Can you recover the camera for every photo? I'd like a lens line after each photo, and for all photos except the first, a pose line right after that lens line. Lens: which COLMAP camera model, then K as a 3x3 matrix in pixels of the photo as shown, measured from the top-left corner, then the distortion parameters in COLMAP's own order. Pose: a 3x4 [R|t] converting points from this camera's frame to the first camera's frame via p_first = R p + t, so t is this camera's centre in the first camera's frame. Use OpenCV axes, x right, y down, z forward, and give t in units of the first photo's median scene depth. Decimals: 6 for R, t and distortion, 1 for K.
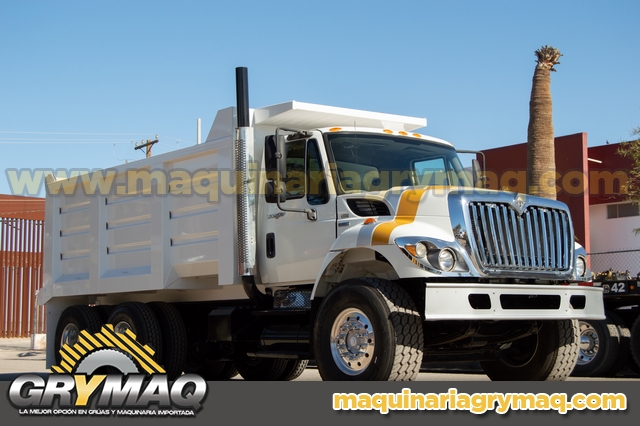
lens RADIAL K [[1102.0, 0, 320.0], [0, 1102.0, 213.0], [0, 0, 1]] dist [-0.028461, 0.015800]
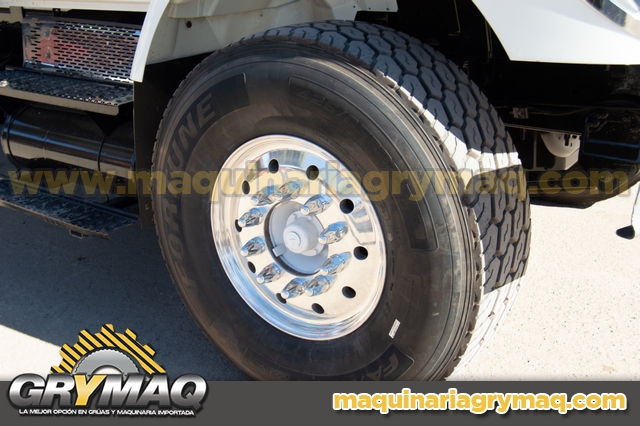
lens RADIAL K [[772.3, 0, 320.0], [0, 772.3, 213.0], [0, 0, 1]] dist [-0.007536, -0.003794]
pose [[0.960396, -0.103072, 0.258874, -0.018328], [-0.022789, 0.896898, 0.441650, 0.011868], [-0.277705, -0.430058, 0.859028, 0.768424]]
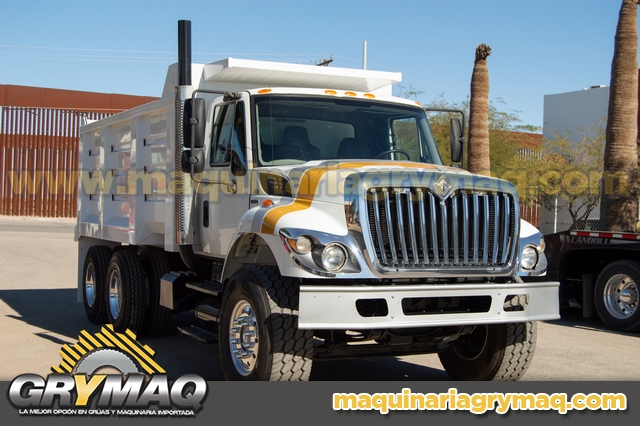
lens RADIAL K [[910.3, 0, 320.0], [0, 910.3, 213.0], [0, 0, 1]] dist [-0.046707, -0.062856]
pose [[0.977500, 0.036356, -0.207777, 0.226070], [-0.013375, 0.993735, 0.110958, -0.062778], [0.210509, -0.105683, 0.971863, 0.290688]]
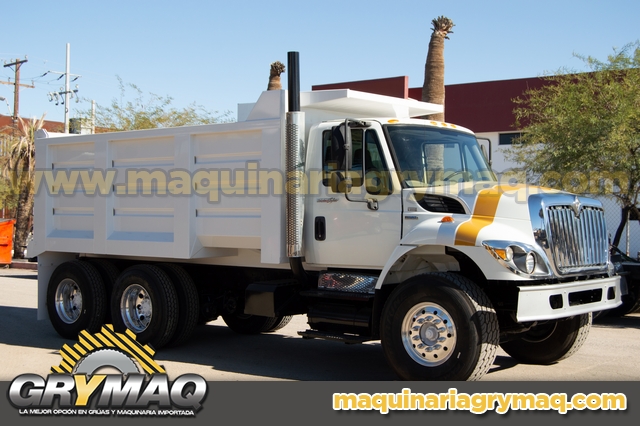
lens RADIAL K [[910.3, 0, 320.0], [0, 910.3, 213.0], [0, 0, 1]] dist [-0.046707, -0.062856]
pose [[0.977373, 0.022122, 0.210363, -0.242573], [-0.043431, 0.994315, 0.097223, -0.073558], [-0.207016, -0.104159, 0.972777, 0.180929]]
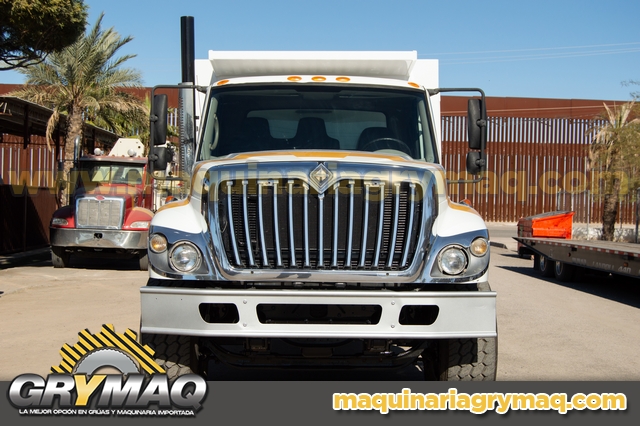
lens RADIAL K [[910.3, 0, 320.0], [0, 910.3, 213.0], [0, 0, 1]] dist [-0.046707, -0.062856]
pose [[0.792541, 0.026736, -0.609233, 0.530667], [0.044054, 0.993918, 0.100926, -0.045076], [0.608226, -0.106827, 0.786543, 0.502625]]
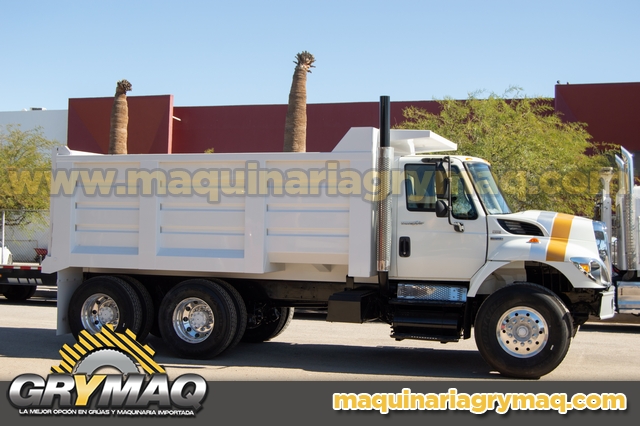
lens RADIAL K [[910.3, 0, 320.0], [0, 910.3, 213.0], [0, 0, 1]] dist [-0.046707, -0.062856]
pose [[0.836483, 0.042363, 0.546354, -0.728421], [-0.087455, 0.994549, 0.056781, -0.061459], [-0.540970, -0.095278, 0.835628, 0.226084]]
